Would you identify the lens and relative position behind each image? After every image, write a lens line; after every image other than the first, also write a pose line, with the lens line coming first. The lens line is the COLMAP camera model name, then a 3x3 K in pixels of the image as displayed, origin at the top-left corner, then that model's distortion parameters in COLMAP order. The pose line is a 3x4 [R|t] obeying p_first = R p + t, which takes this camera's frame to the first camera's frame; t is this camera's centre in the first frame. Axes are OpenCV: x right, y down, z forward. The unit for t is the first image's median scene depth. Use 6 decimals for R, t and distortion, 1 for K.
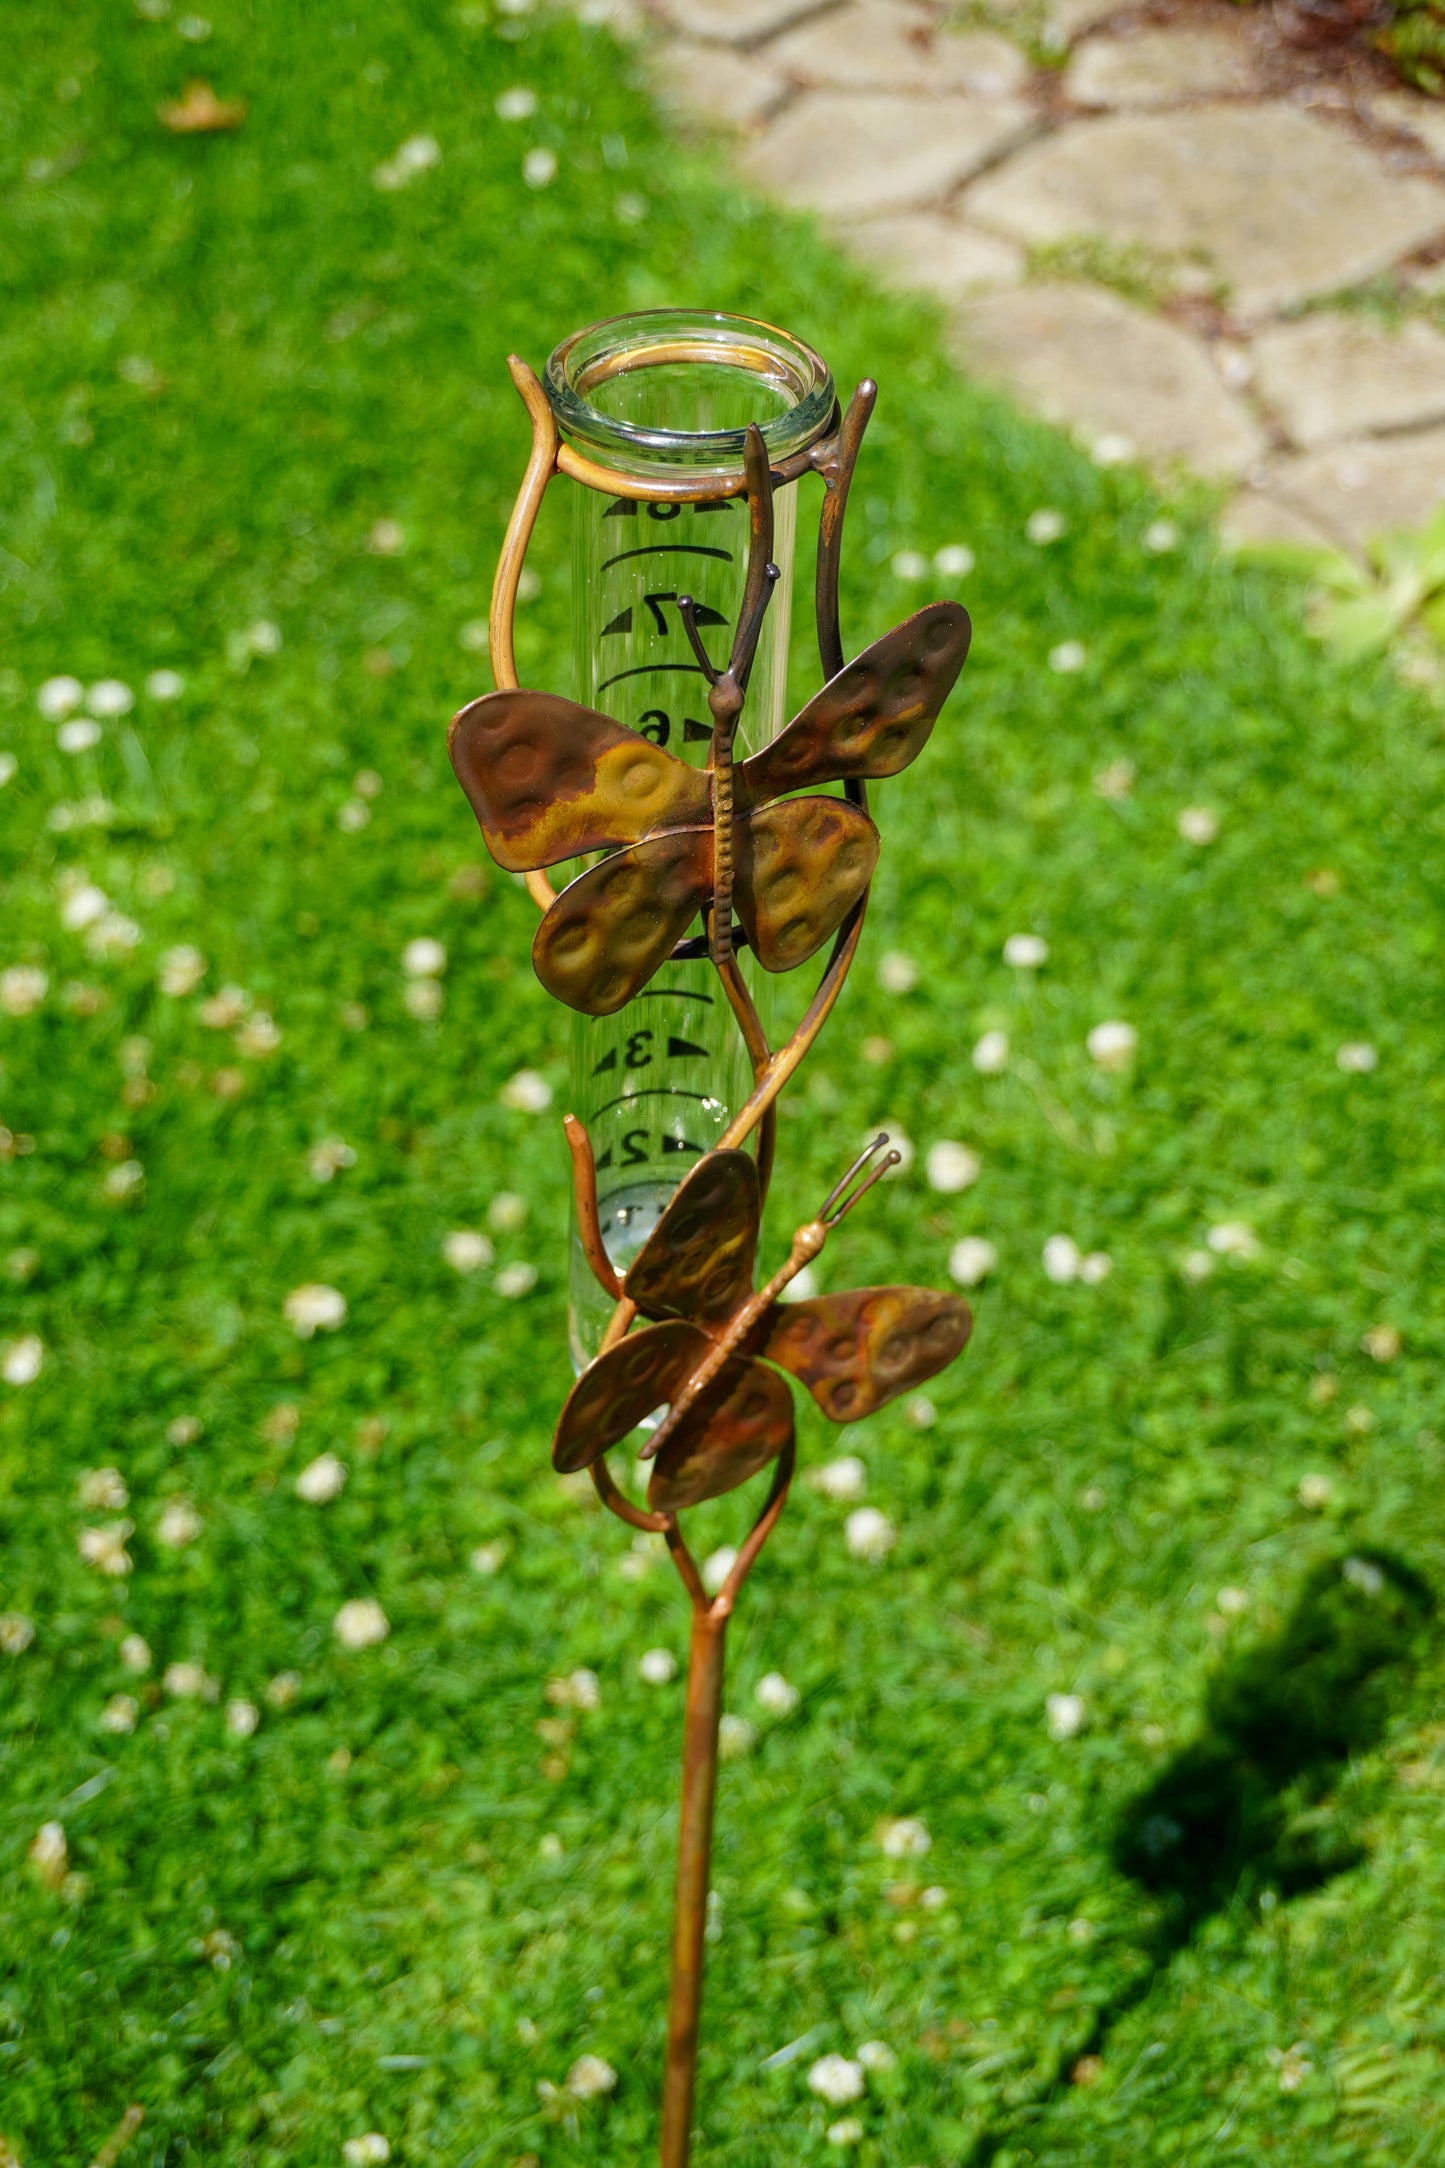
lens RADIAL K [[3604.8, 0, 722.5], [0, 3604.8, 1084.0], [0, 0, 1]] dist [0.029015, 0.225008]
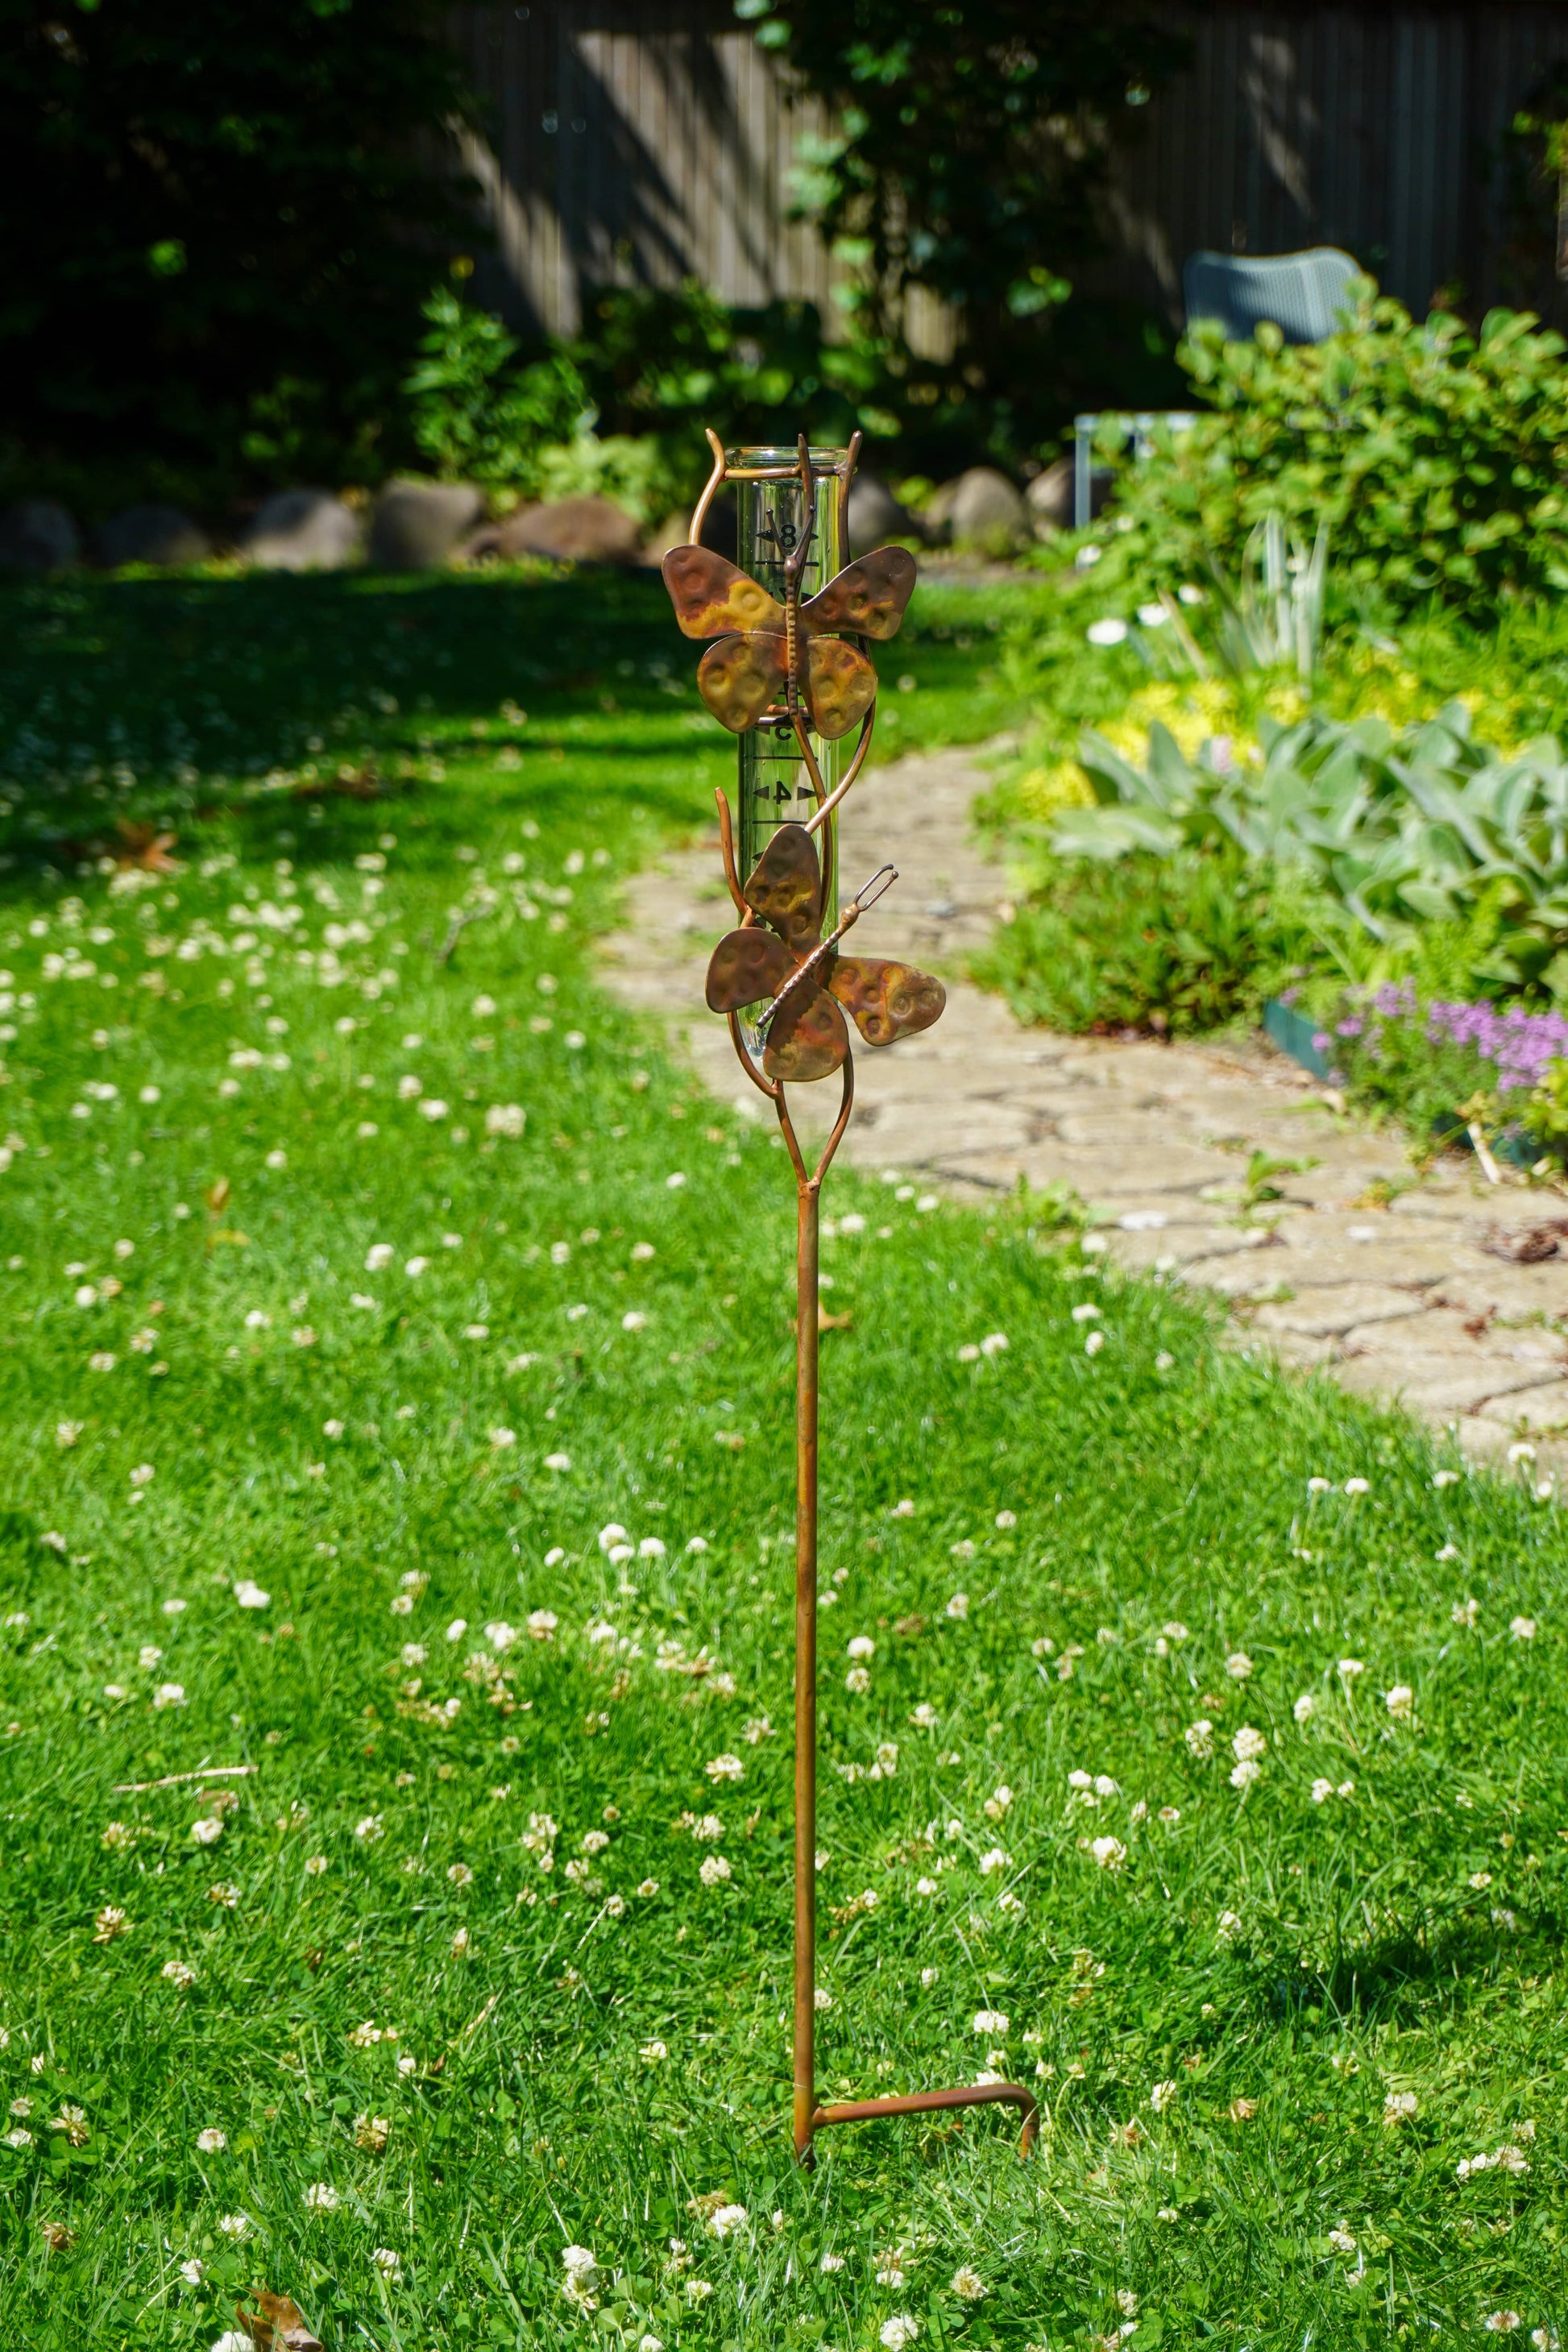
lens RADIAL K [[5035.3, 0, 825.7], [0, 5035.3, 1164.0], [0, 0, 1]] dist [-0.018403, 0.386409]
pose [[0.981075, 0.002151, -0.193618, 0.247540], [-0.097773, 0.868600, -0.485771, 0.682066], [0.167132, 0.495508, 0.852372, -0.579227]]
